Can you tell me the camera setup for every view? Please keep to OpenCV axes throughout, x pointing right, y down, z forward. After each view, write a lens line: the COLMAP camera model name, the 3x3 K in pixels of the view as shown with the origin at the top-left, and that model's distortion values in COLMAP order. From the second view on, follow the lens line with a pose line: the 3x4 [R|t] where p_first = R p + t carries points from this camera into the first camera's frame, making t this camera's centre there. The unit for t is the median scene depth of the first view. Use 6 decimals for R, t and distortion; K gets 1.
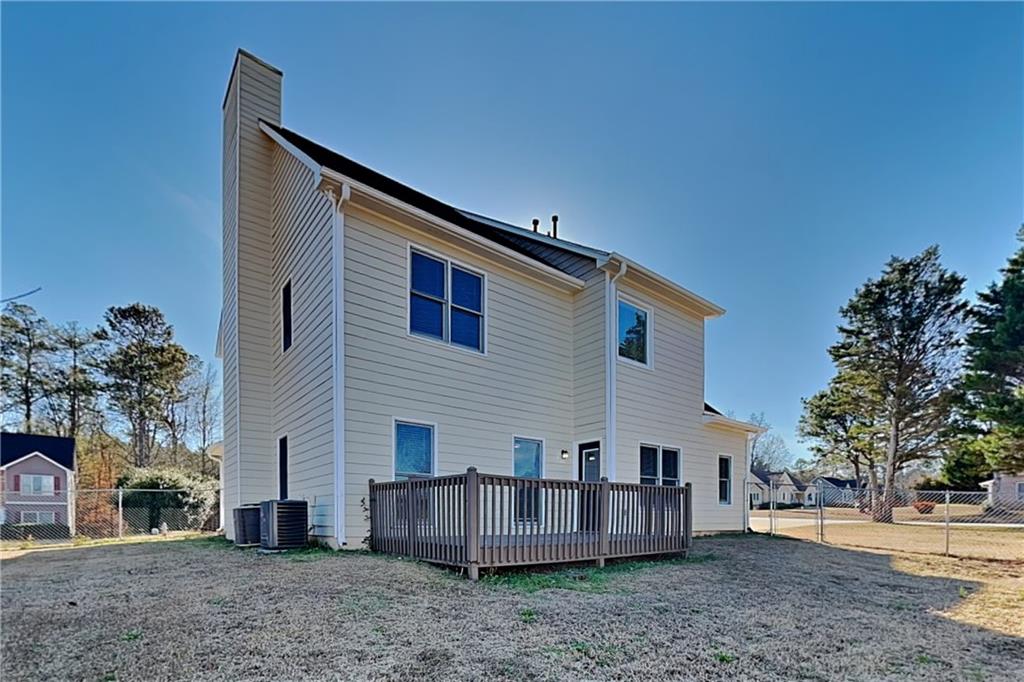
lens RADIAL K [[461.4, 0, 512.0], [0, 461.4, 341.0], [0, 0, 1]] dist [-0.001664, -0.000384]
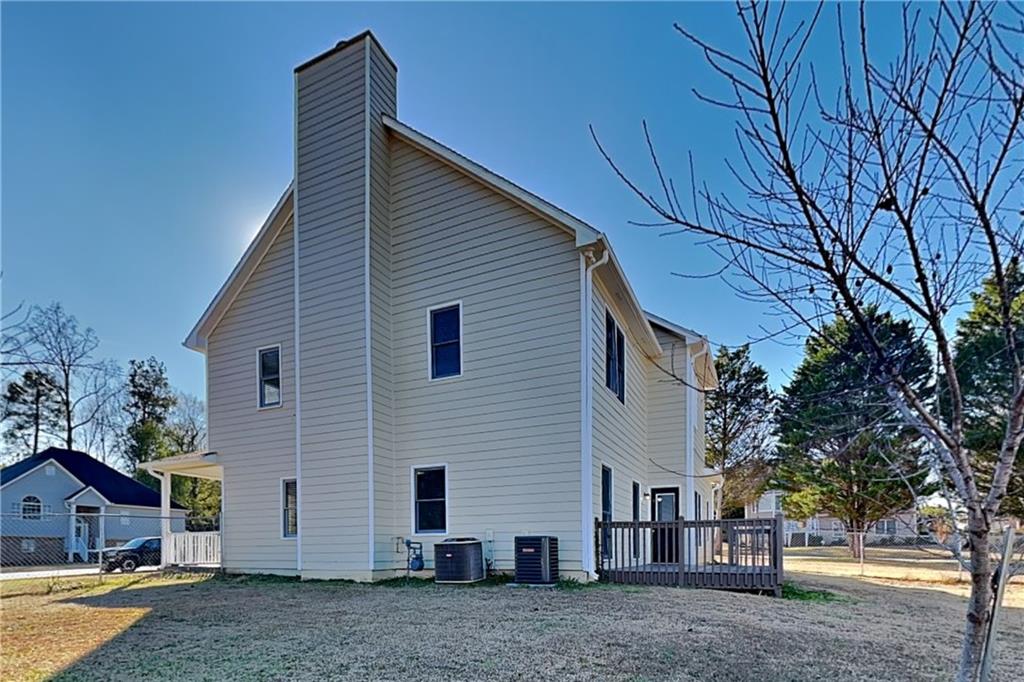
lens RADIAL K [[491.3, 0, 512.0], [0, 491.3, 341.0], [0, 0, 1]] dist [-0.015003, -0.000021]
pose [[0.894272, 0.172735, 0.412845, -0.750193], [-0.156222, 0.984967, -0.073715, -0.002227], [-0.419372, 0.001426, 0.907813, 0.007314]]
